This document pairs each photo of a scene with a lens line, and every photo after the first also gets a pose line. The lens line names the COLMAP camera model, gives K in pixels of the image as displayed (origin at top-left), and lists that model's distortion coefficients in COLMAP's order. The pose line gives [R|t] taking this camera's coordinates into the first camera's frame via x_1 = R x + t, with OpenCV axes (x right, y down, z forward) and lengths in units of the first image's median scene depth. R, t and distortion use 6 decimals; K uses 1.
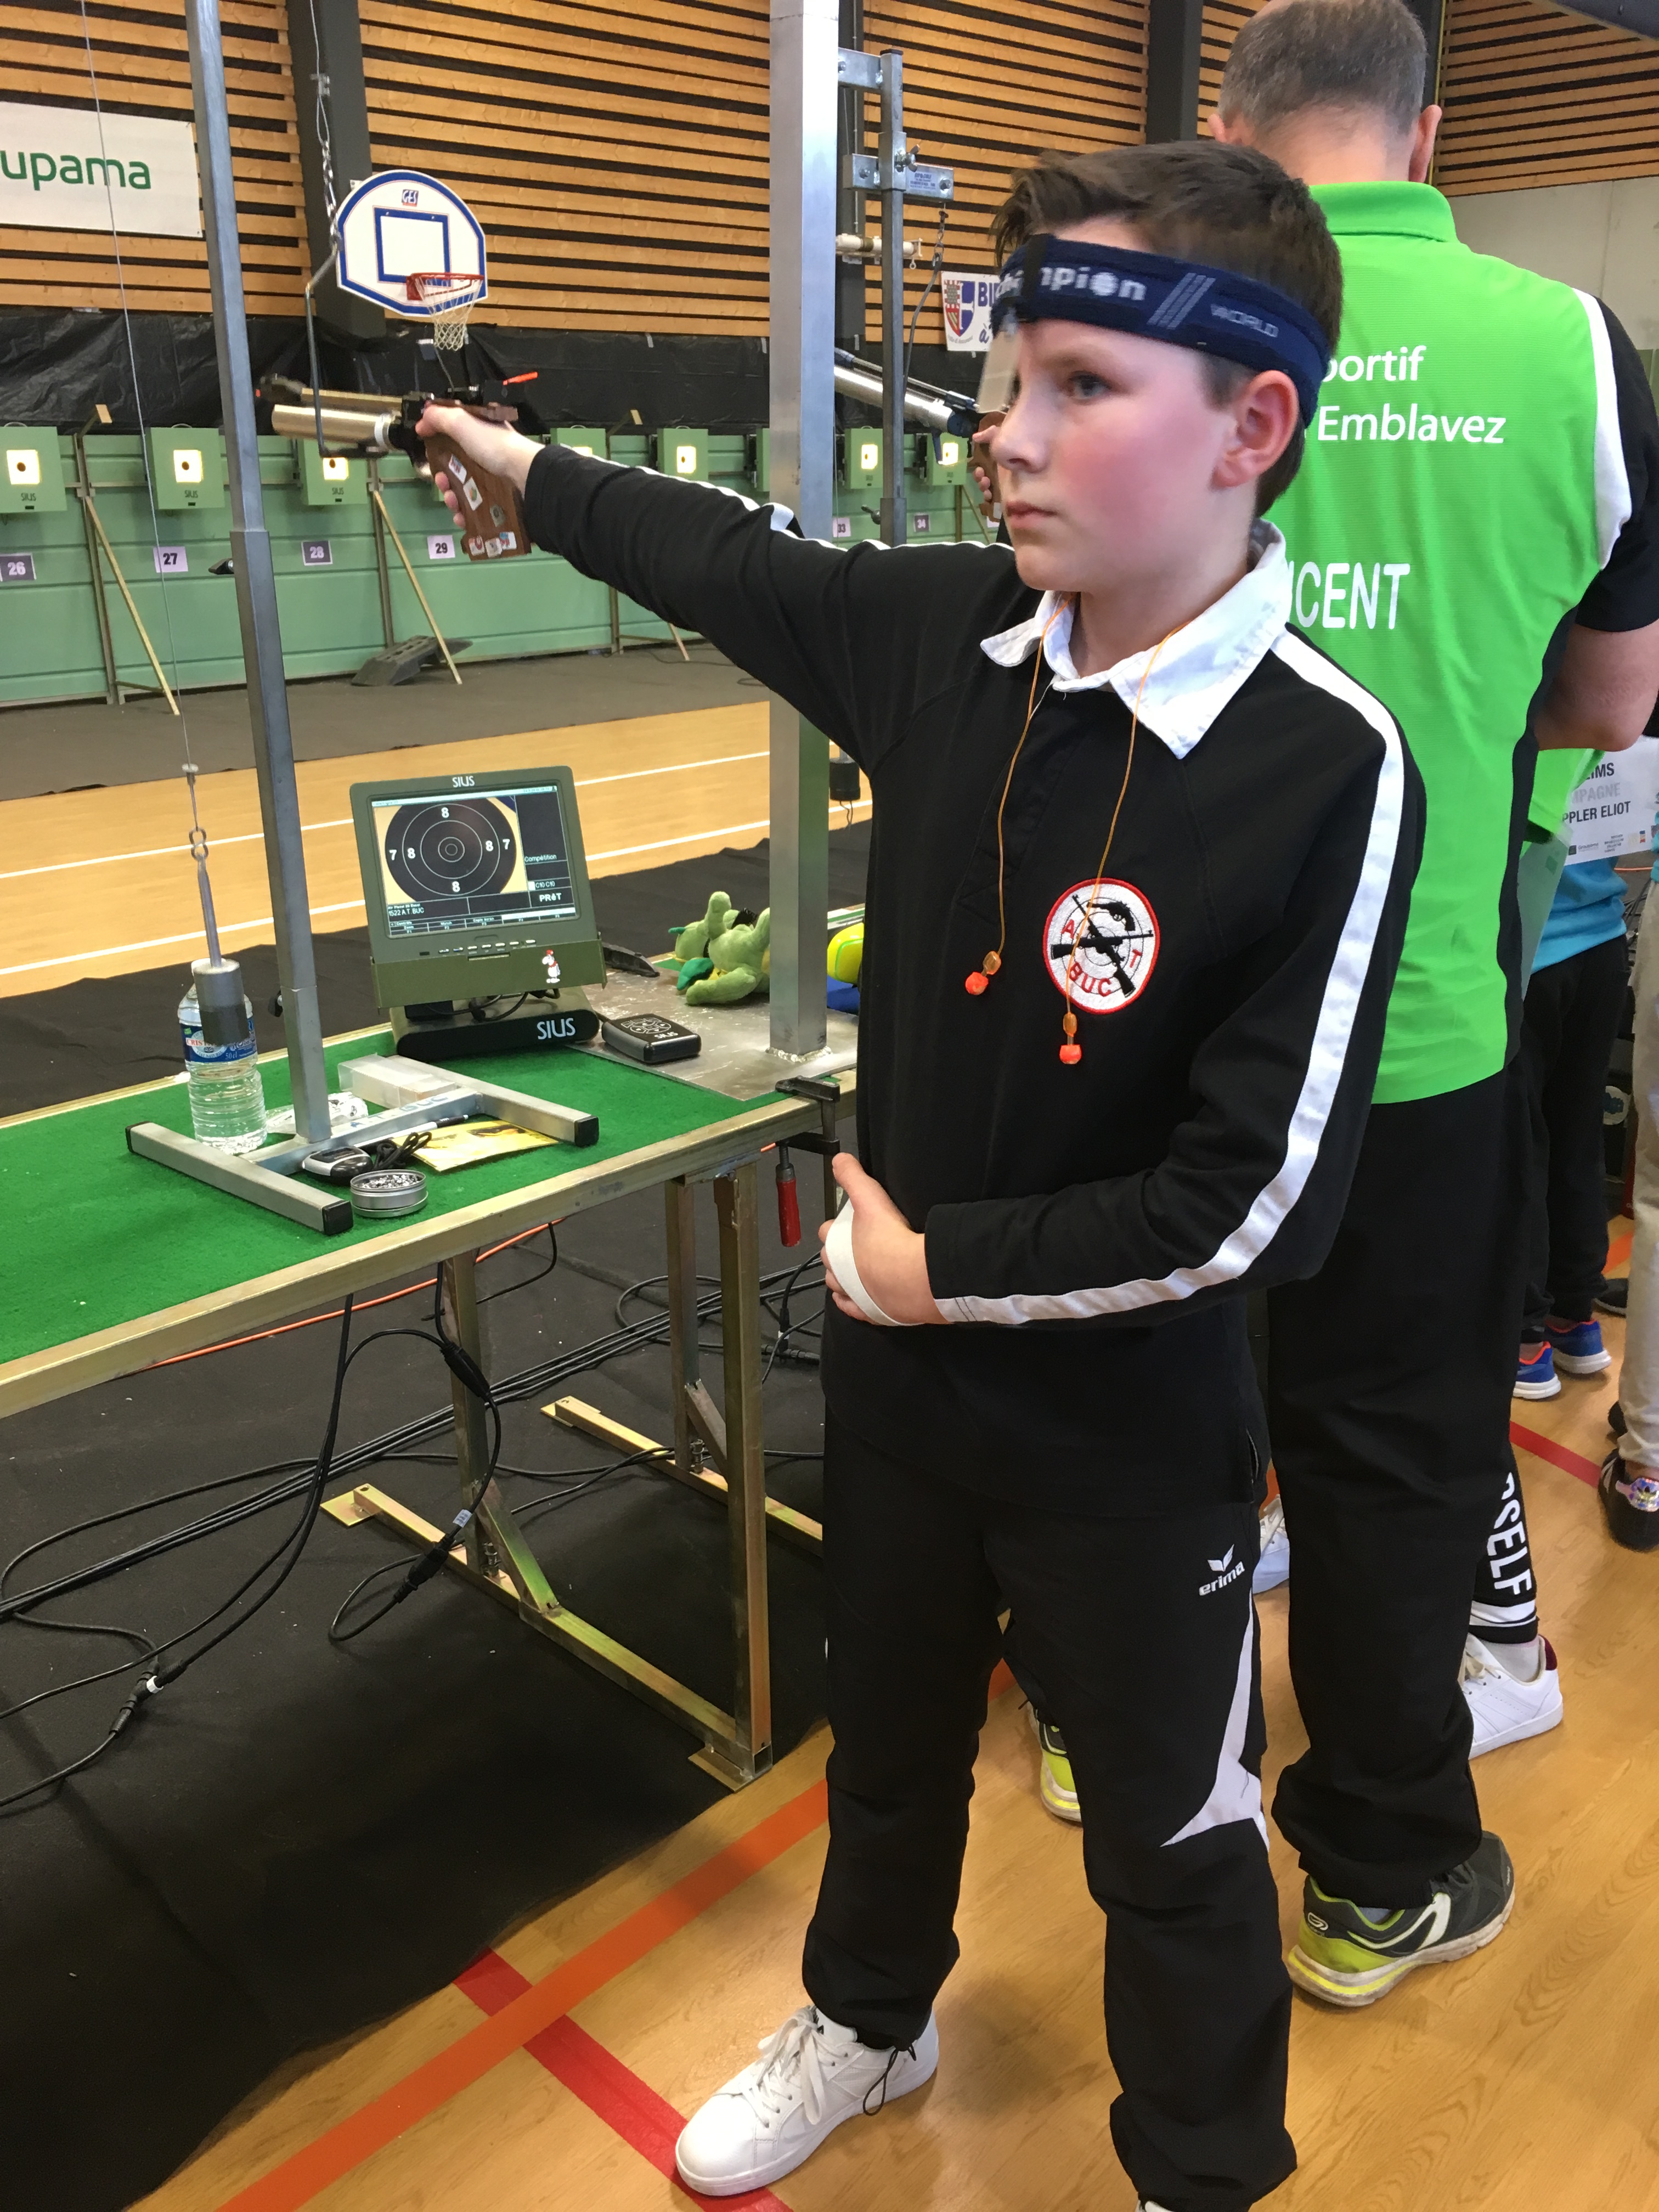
lens RADIAL K [[1875.9, 0, 827.4], [0, 1875.9, 1112.9], [0, 0, 1]] dist [0.077939, -0.115641]
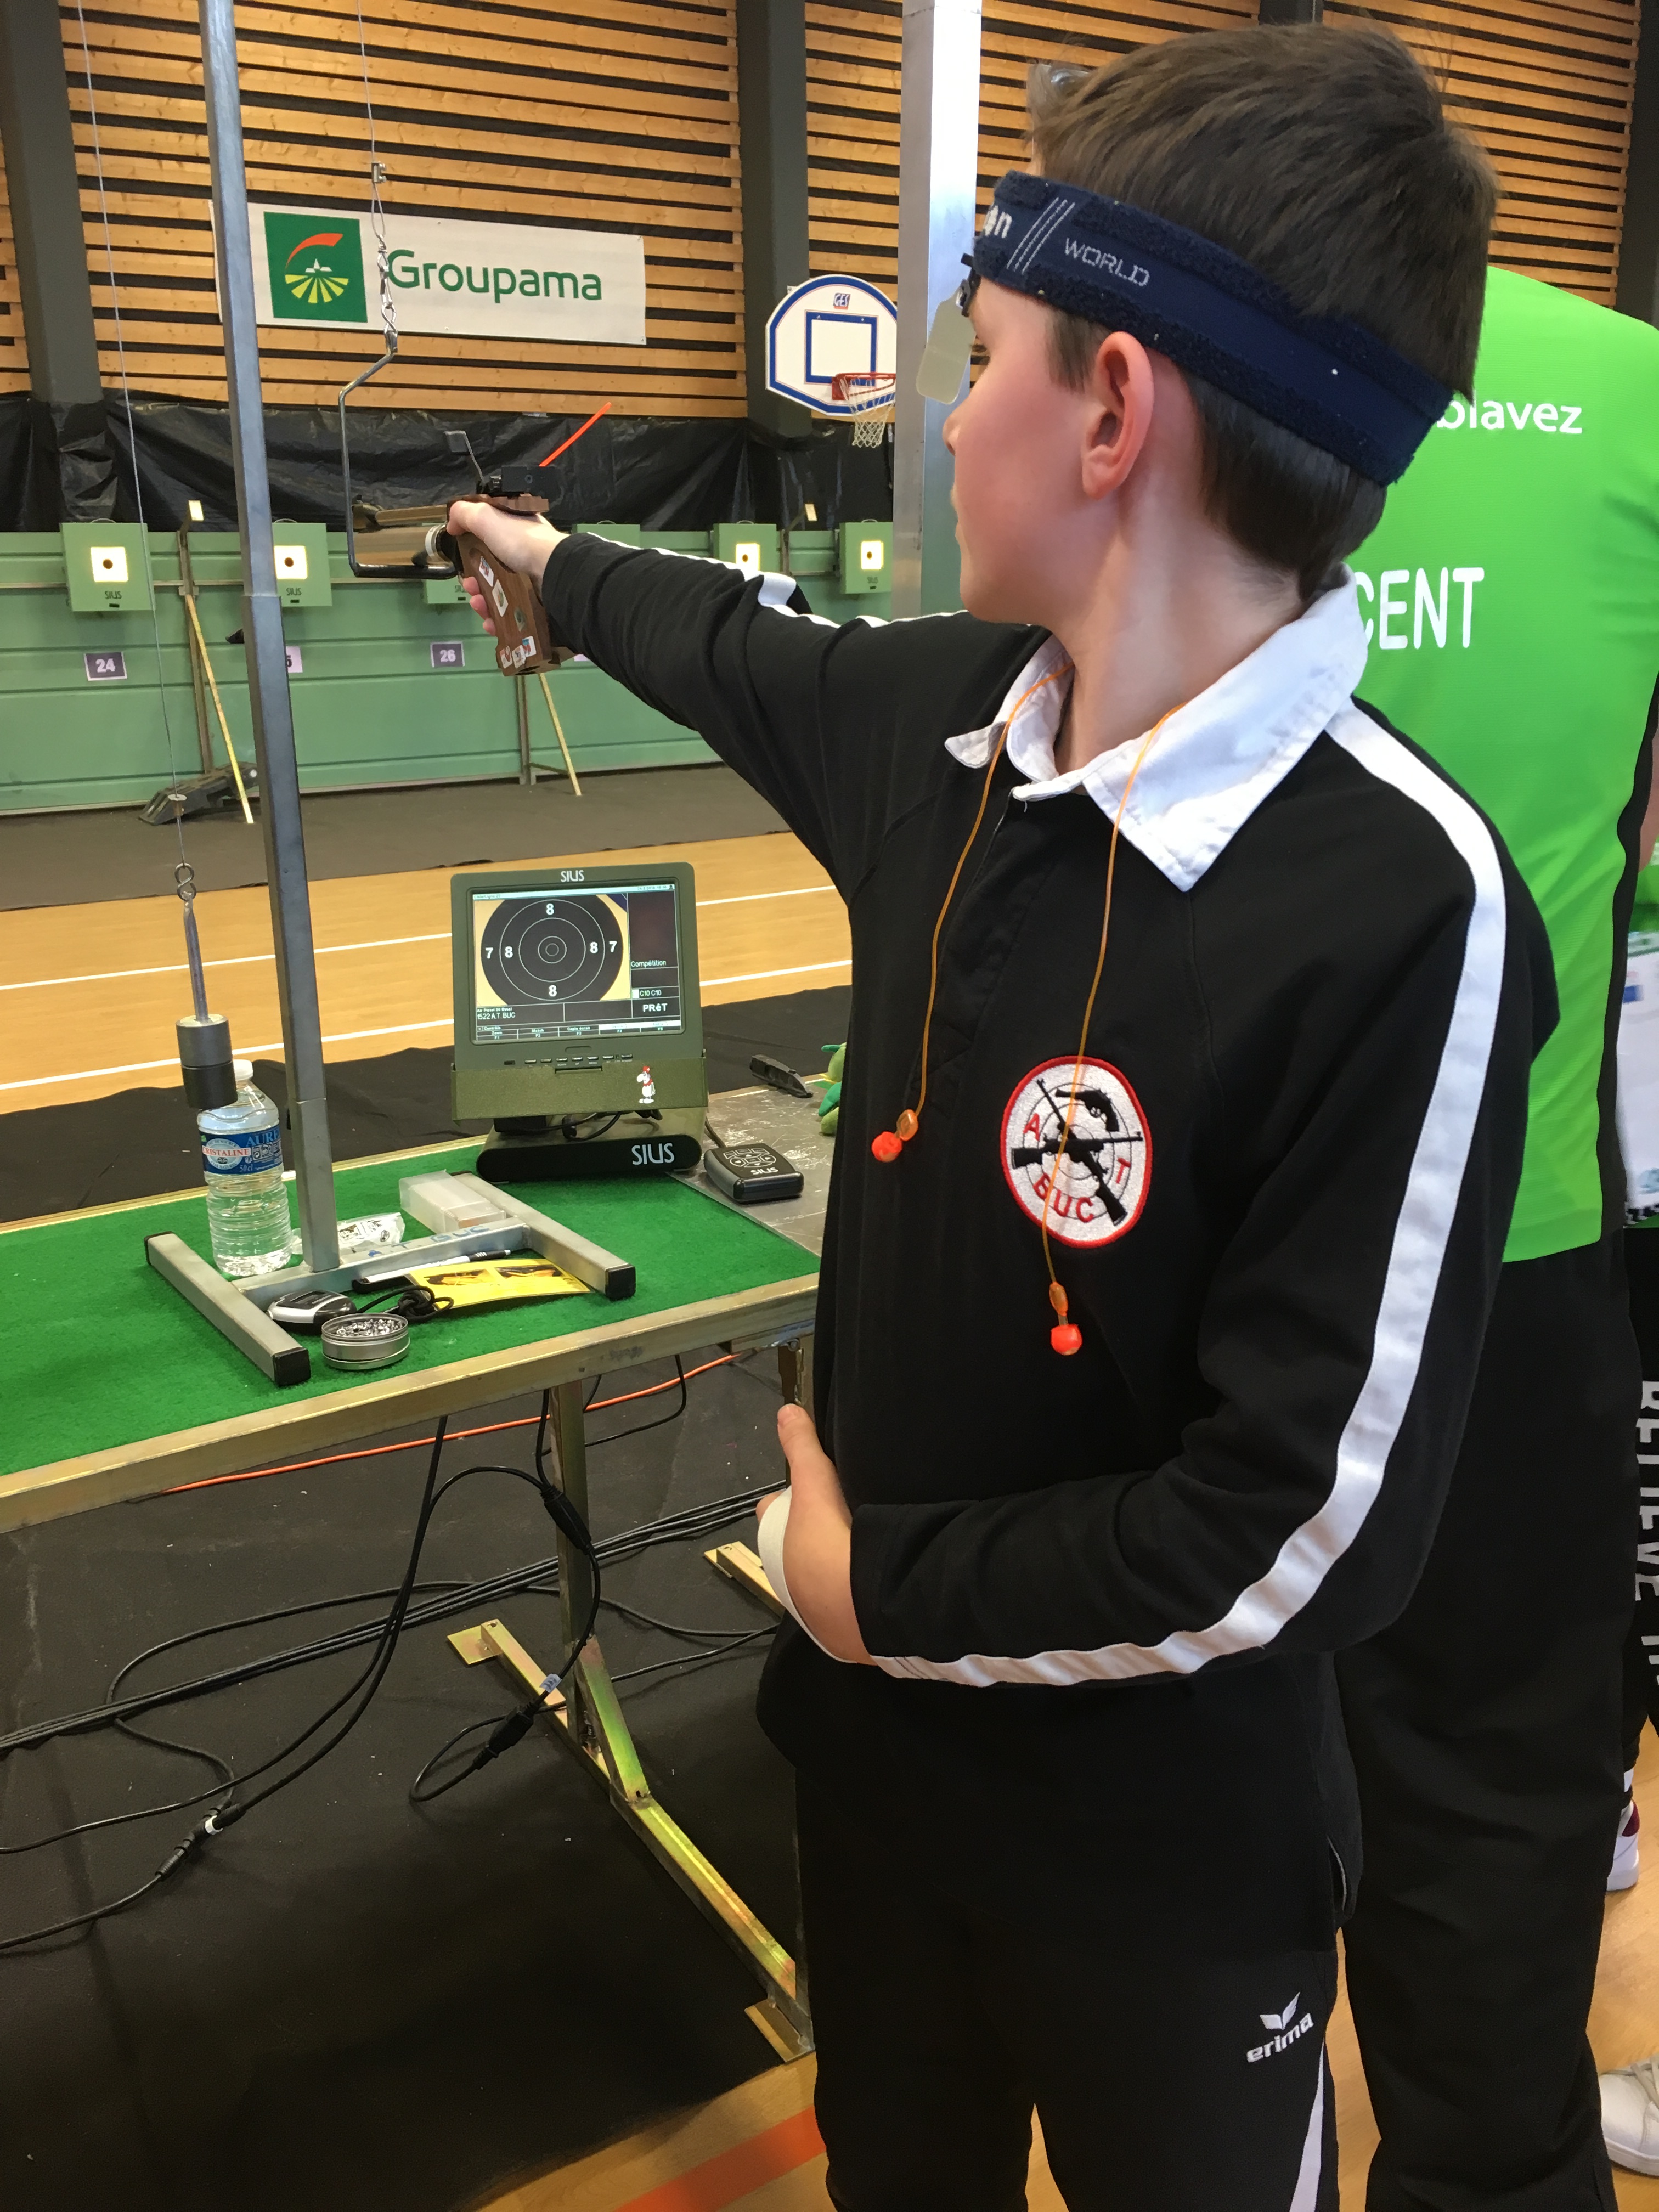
lens RADIAL K [[1875.9, 0, 827.4], [0, 1875.9, 1112.9], [0, 0, 1]] dist [0.077939, -0.115641]
pose [[0.974423, 0.063886, -0.215449, 0.126793], [-0.073780, 0.996543, -0.038189, -0.036347], [0.212264, 0.053108, 0.975768, 0.147831]]
